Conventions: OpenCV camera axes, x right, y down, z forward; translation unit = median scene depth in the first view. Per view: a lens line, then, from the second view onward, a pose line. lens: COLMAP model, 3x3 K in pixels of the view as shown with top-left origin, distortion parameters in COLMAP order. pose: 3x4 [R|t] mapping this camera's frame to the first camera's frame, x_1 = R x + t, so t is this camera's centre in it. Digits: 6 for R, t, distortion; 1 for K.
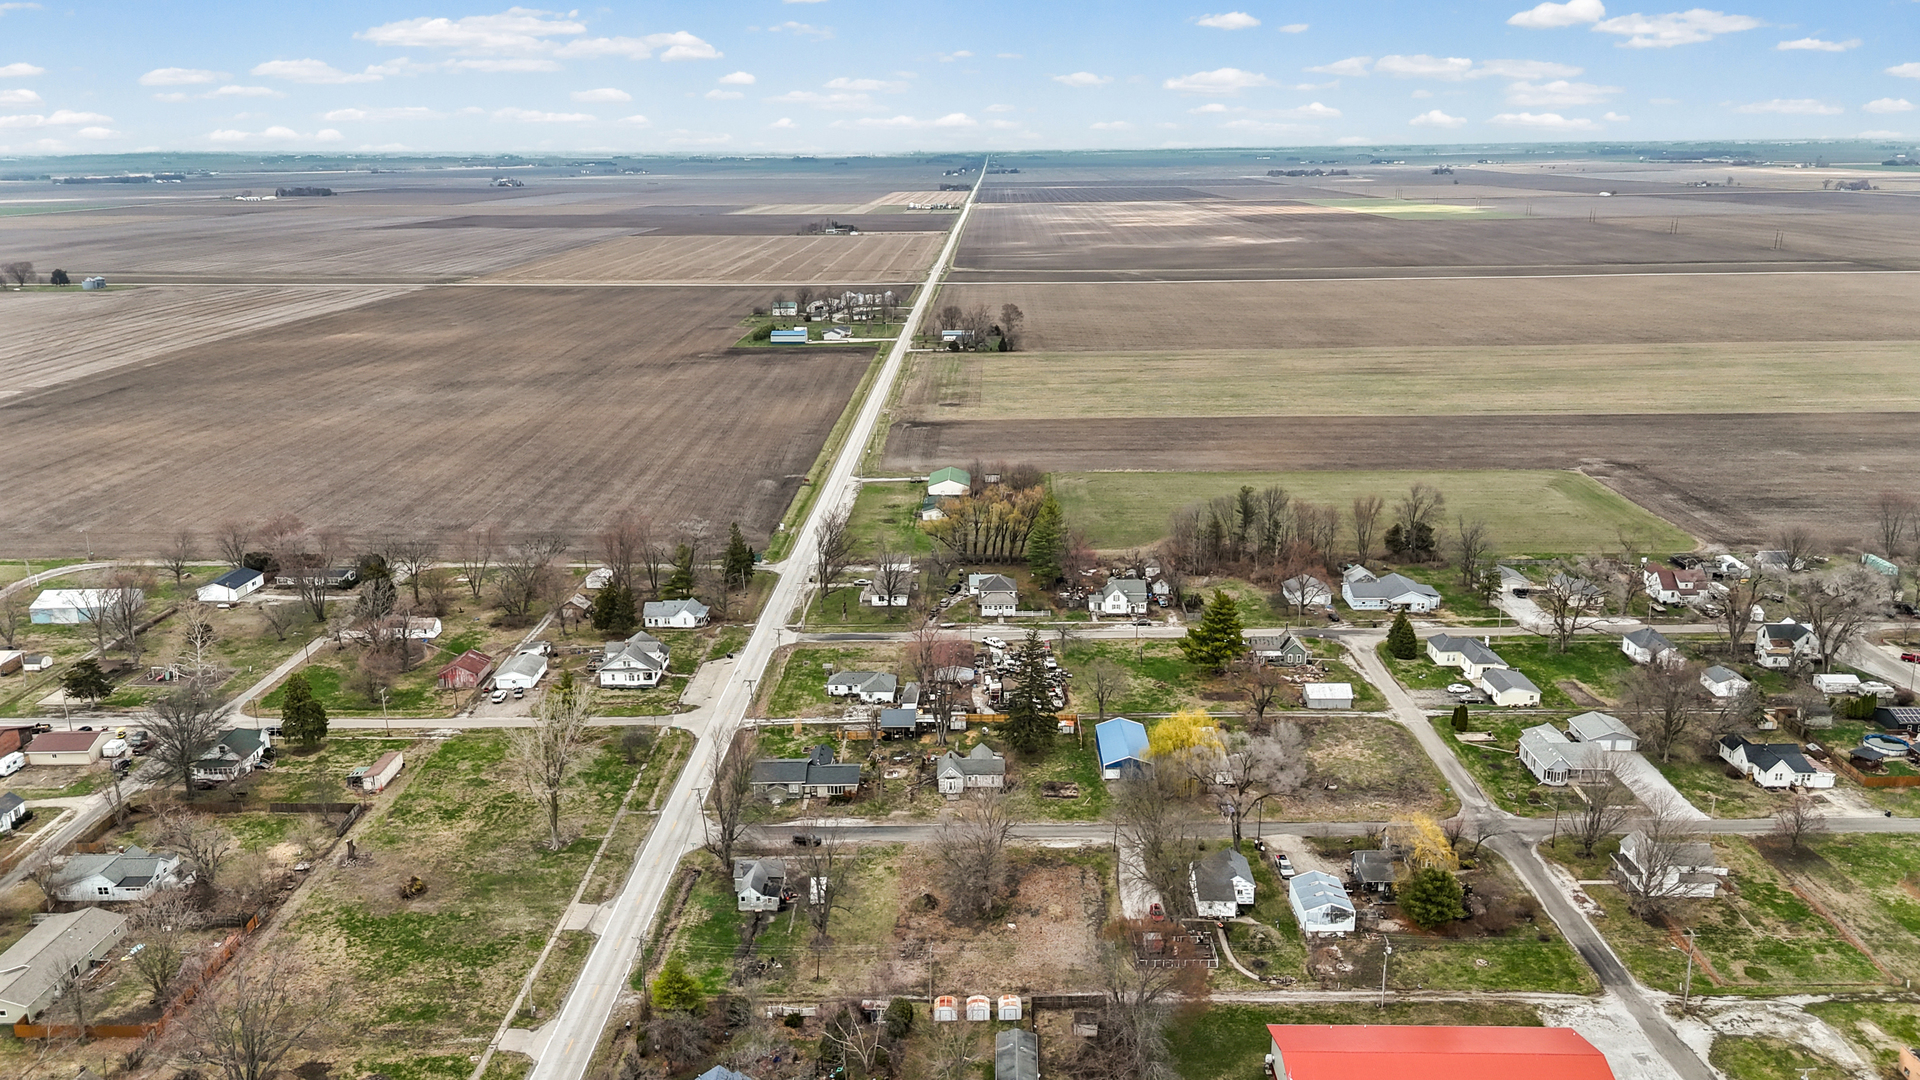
lens RADIAL K [[1411.0, 0, 964.3], [0, 1411.0, 526.8], [0, 0, 1]] dist [0.078034, -0.071216]
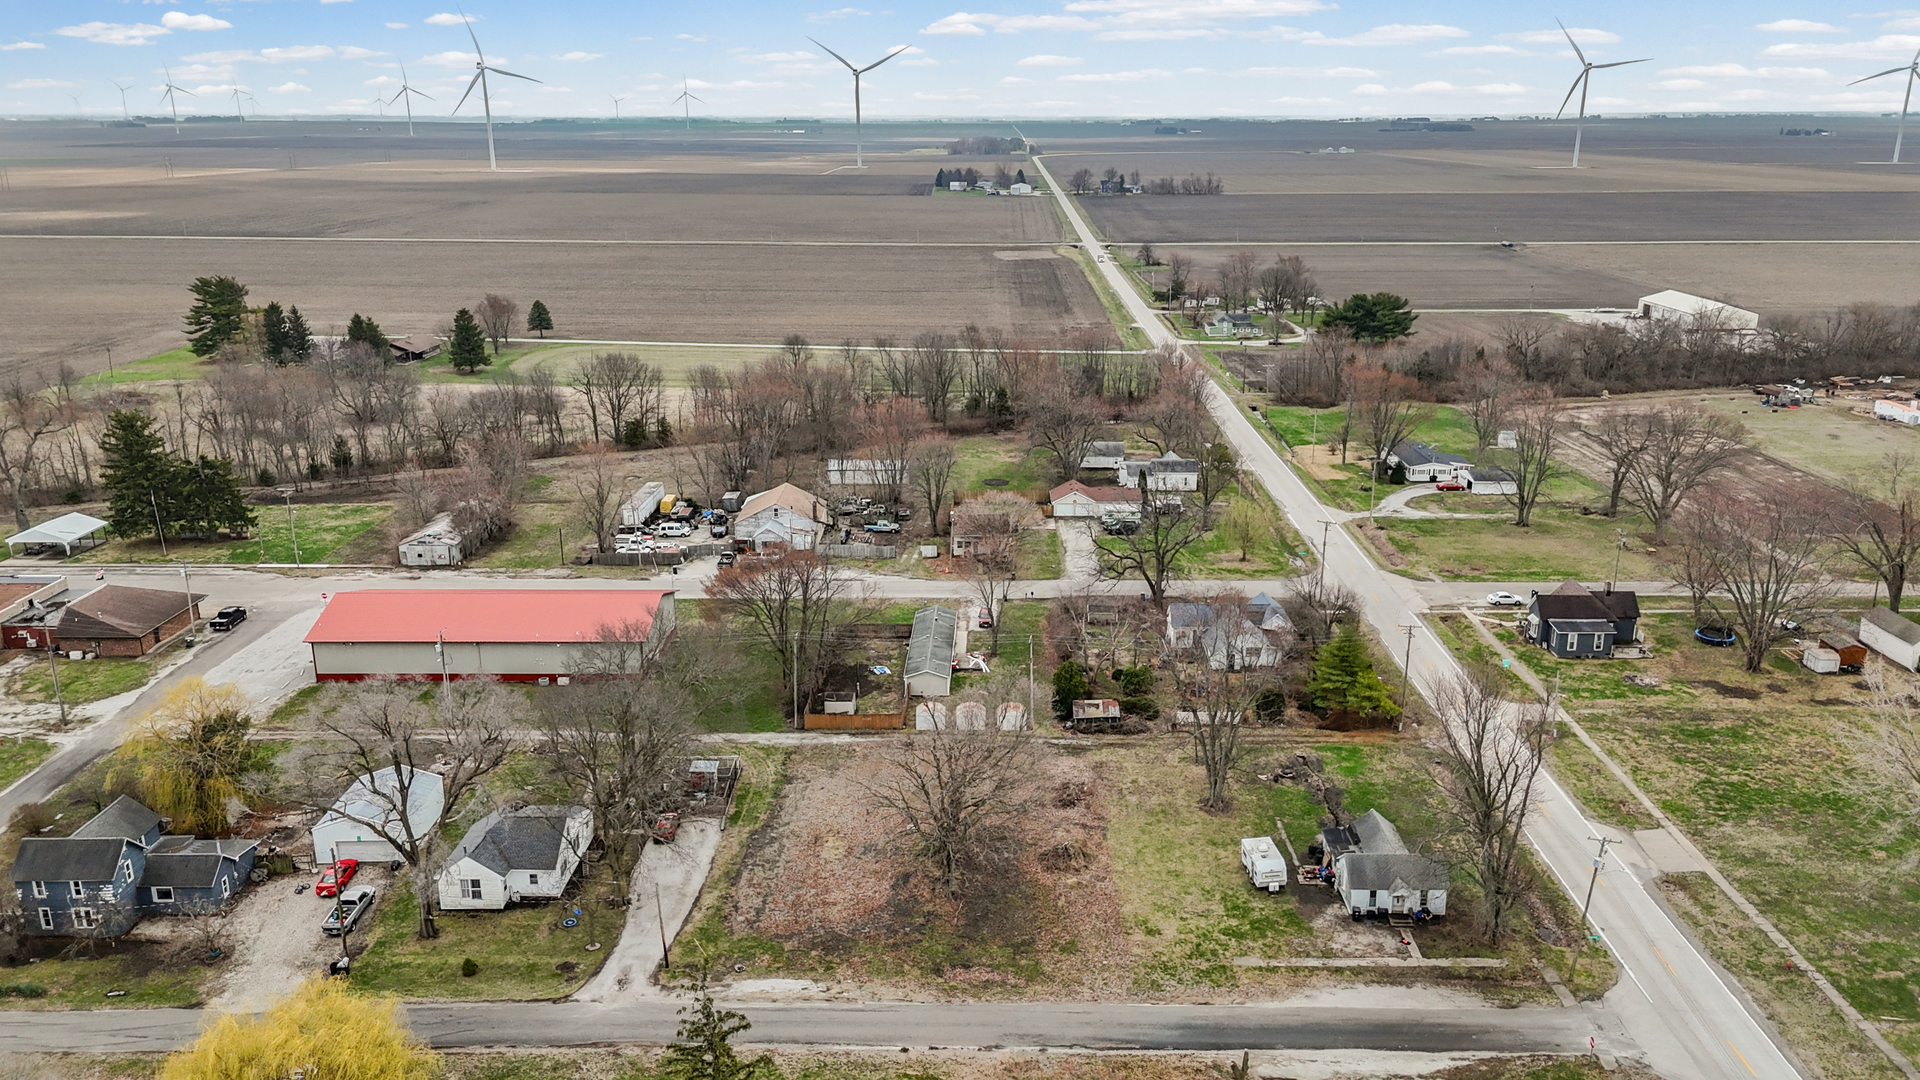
lens RADIAL K [[1411.0, 0, 971.5], [0, 1411.0, 541.5], [0, 0, 1]] dist [0.078034, -0.071216]
pose [[-0.999922, 0.012440, 0.000640, 0.005169], [0.010878, 0.847044, 0.531412, -0.108849], [0.006069, 0.531378, -0.847113, 1.109722]]
